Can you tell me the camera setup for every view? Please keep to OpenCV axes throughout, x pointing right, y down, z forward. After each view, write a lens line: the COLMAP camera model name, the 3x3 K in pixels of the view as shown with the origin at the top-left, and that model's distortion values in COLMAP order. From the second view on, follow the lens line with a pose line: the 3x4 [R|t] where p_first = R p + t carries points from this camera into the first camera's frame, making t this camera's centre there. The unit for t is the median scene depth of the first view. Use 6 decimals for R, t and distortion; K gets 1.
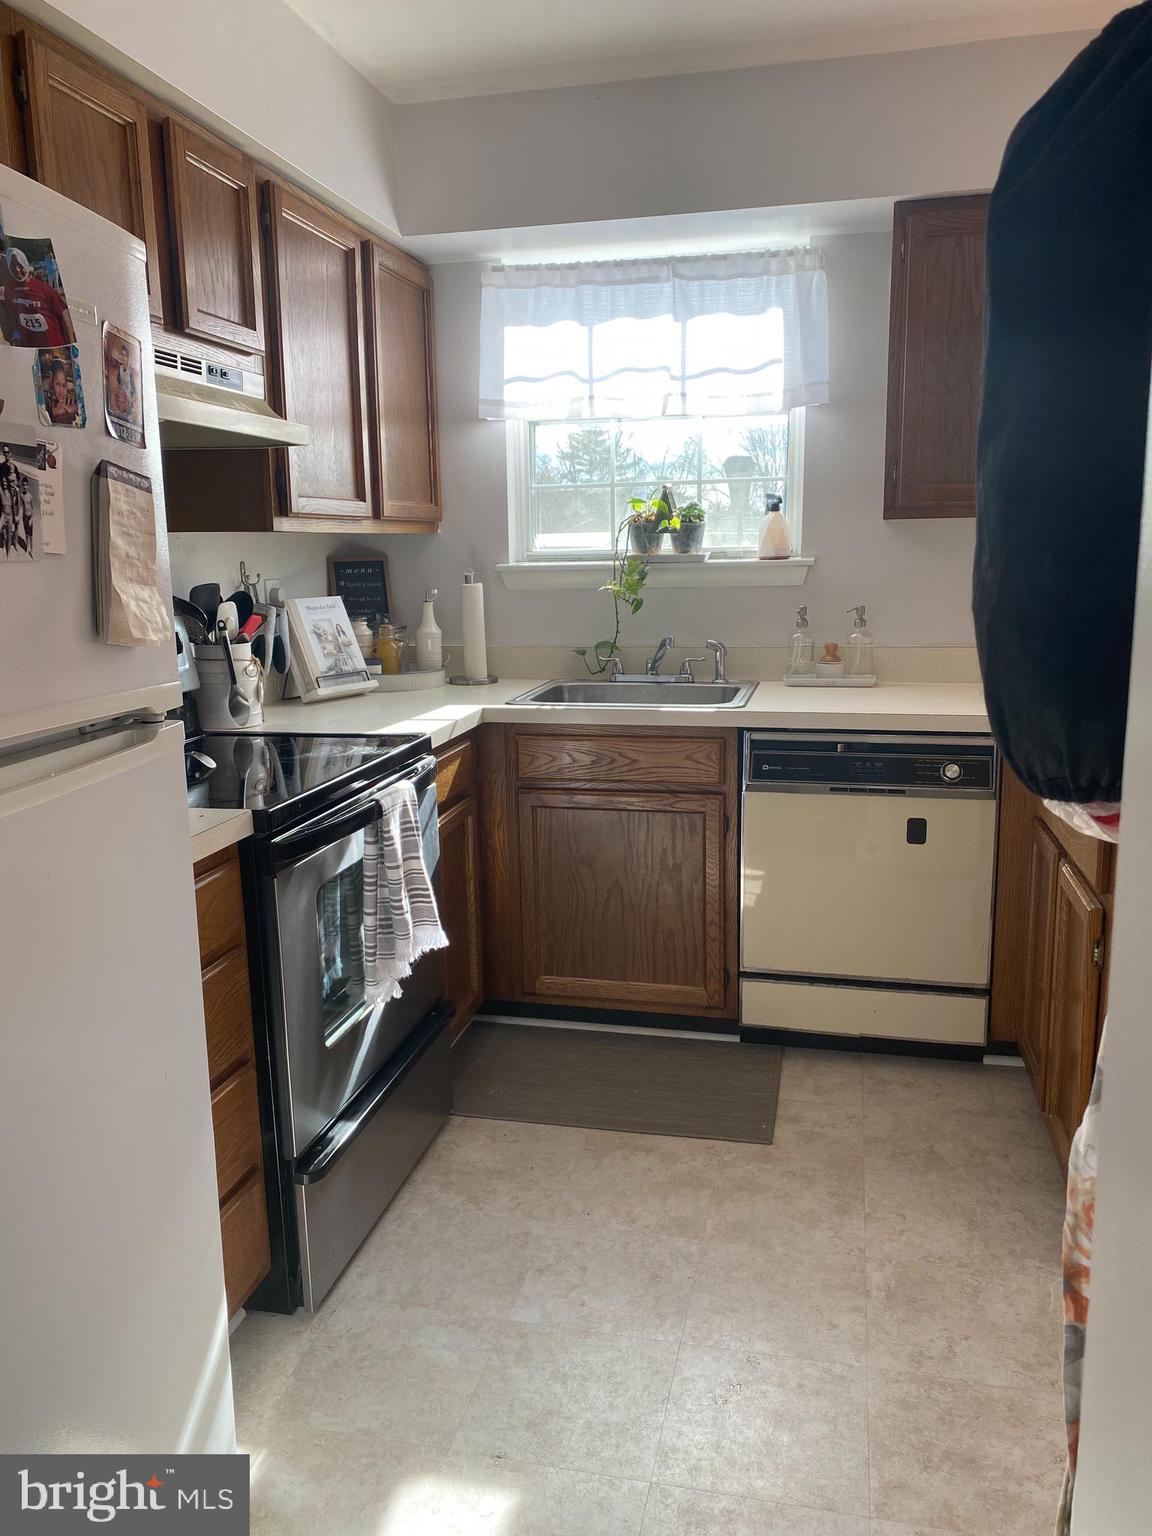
lens RADIAL K [[1176.2, 0, 578.9], [0, 1176.2, 769.5], [0, 0, 1]] dist [0.005770, -0.014486]
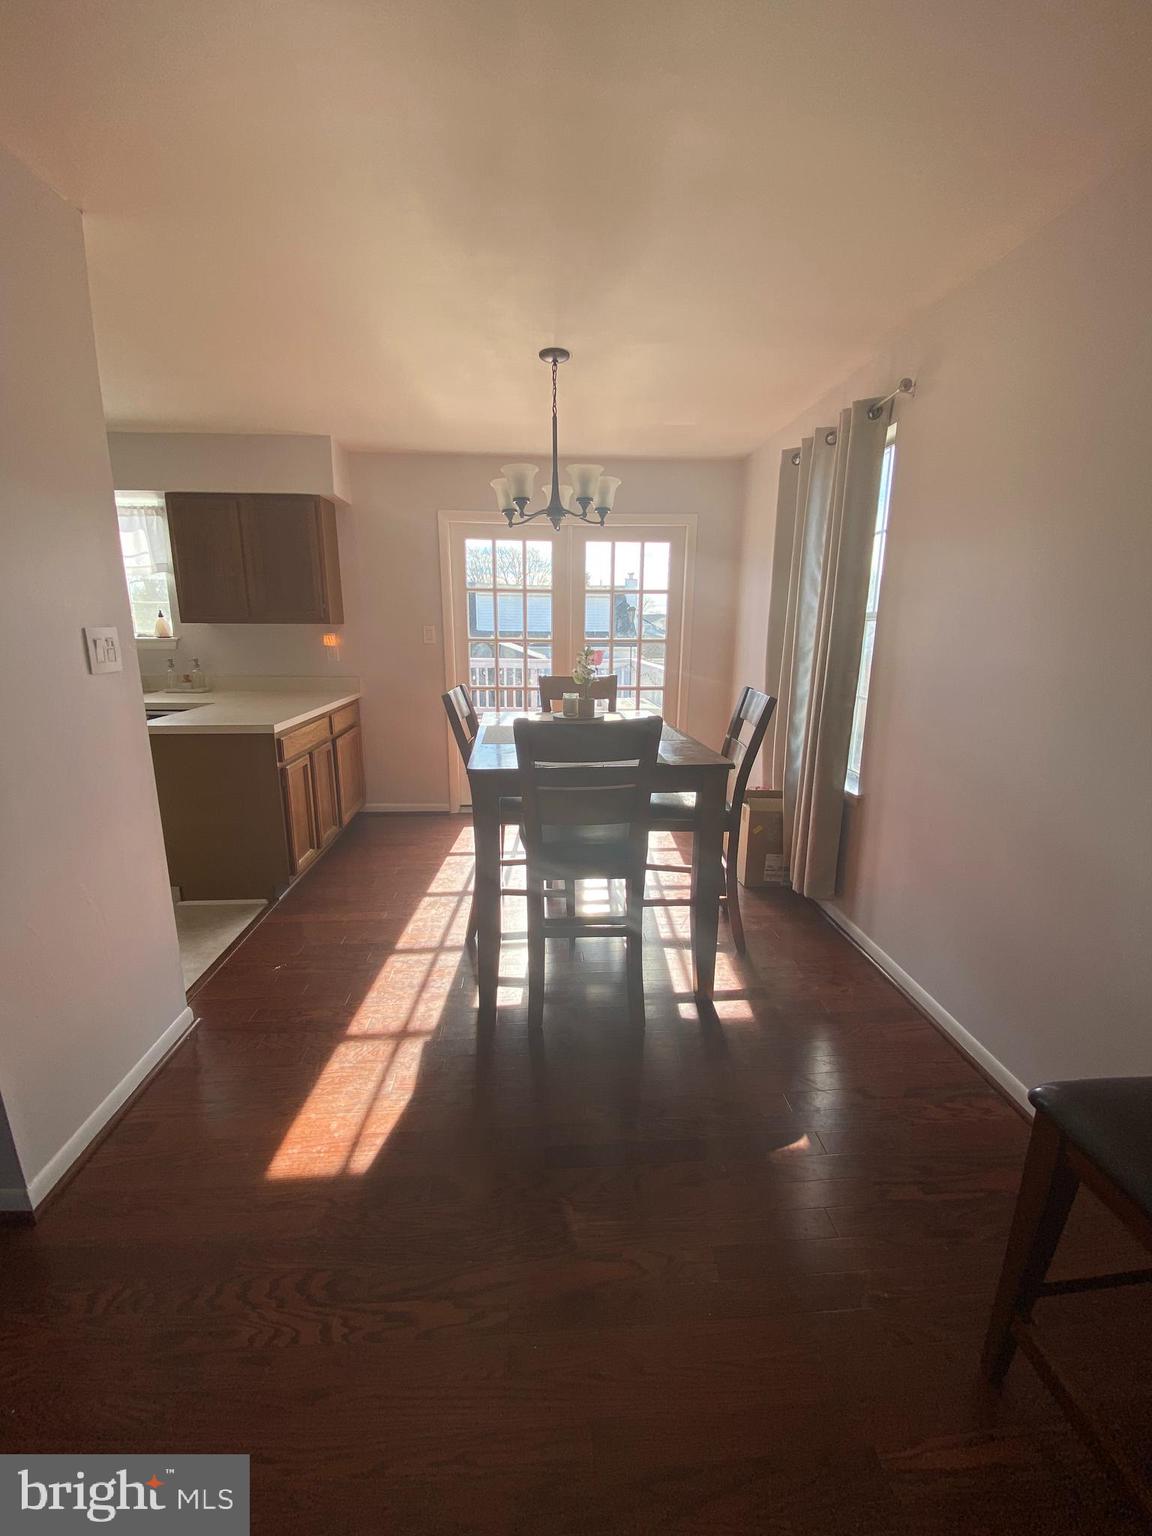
lens RADIAL K [[619.0, 0, 577.7], [0, 619.0, 767.4], [0, 0, 1]] dist [-0.002359, -0.000111]
pose [[0.960420, -0.036902, 0.276100, 0.644306], [0.024295, 0.998506, 0.048942, 0.039505], [-0.277493, -0.040297, 0.959882, -0.438774]]
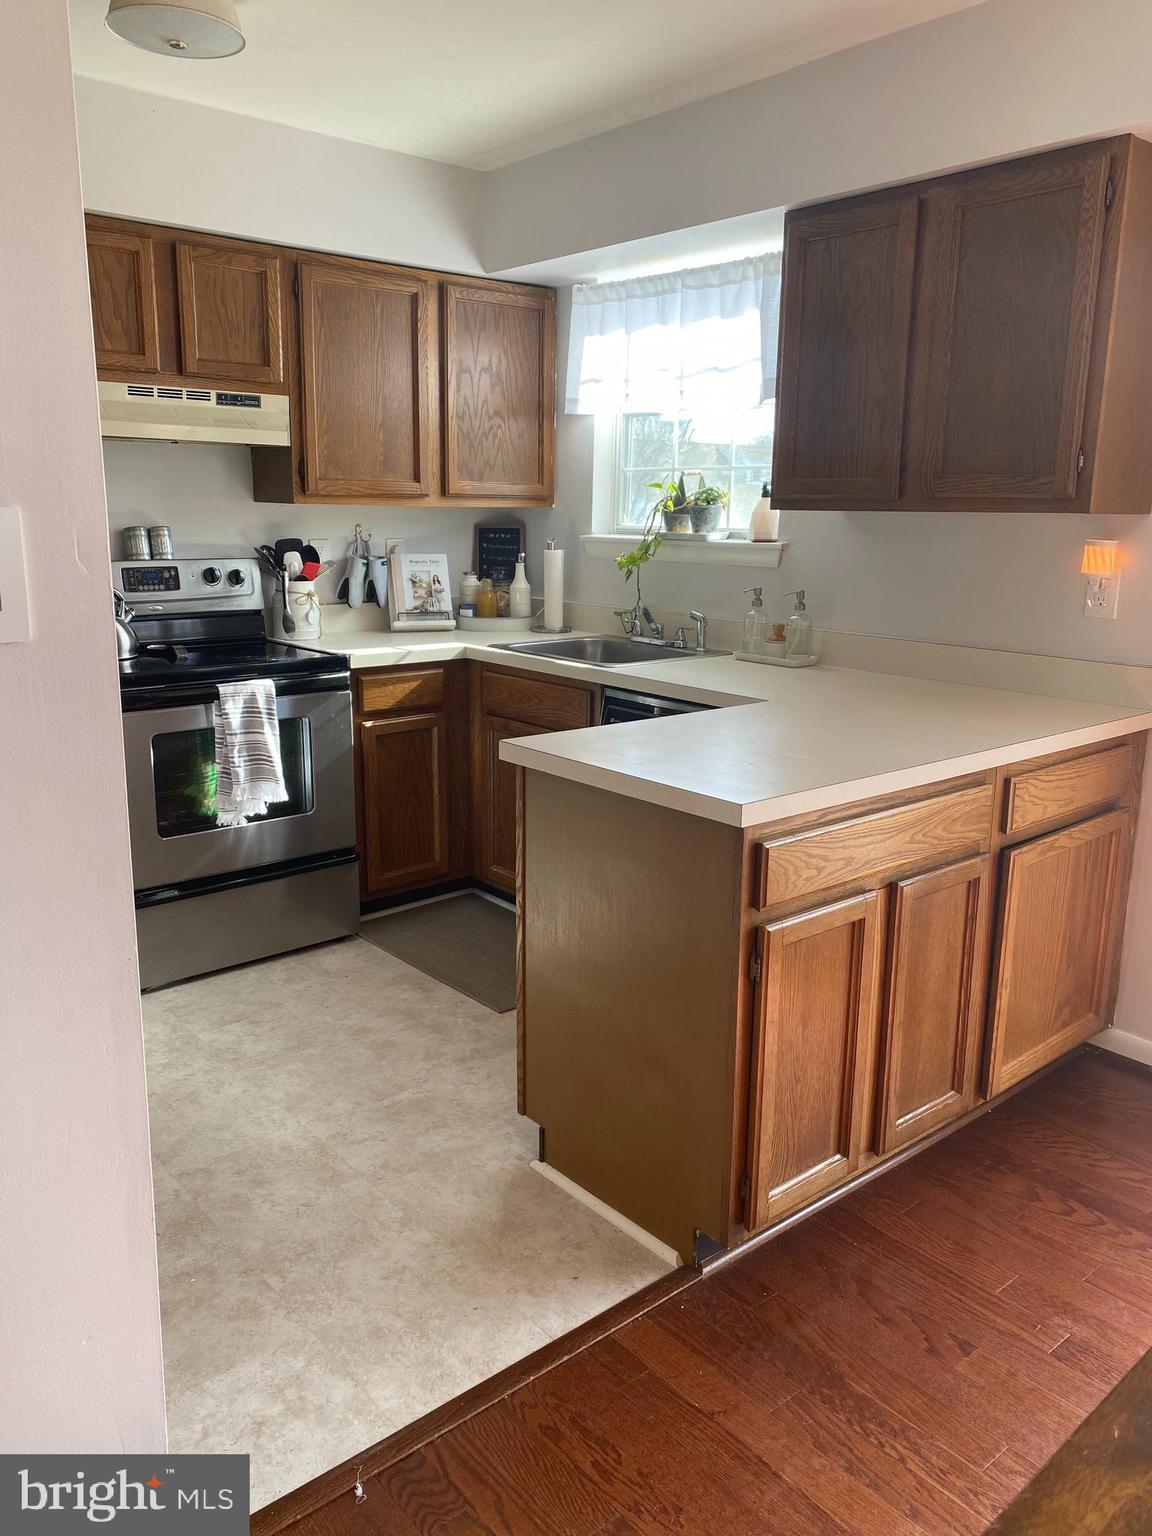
lens RADIAL K [[1176.2, 0, 590.7], [0, 1176.2, 772.0], [0, 0, 1]] dist [0.005770, -0.014486]
pose [[0.803579, 0.162229, -0.572663, 0.736609], [-0.140606, 0.986647, 0.082205, -0.039591], [0.578352, 0.014462, 0.815659, 0.032265]]
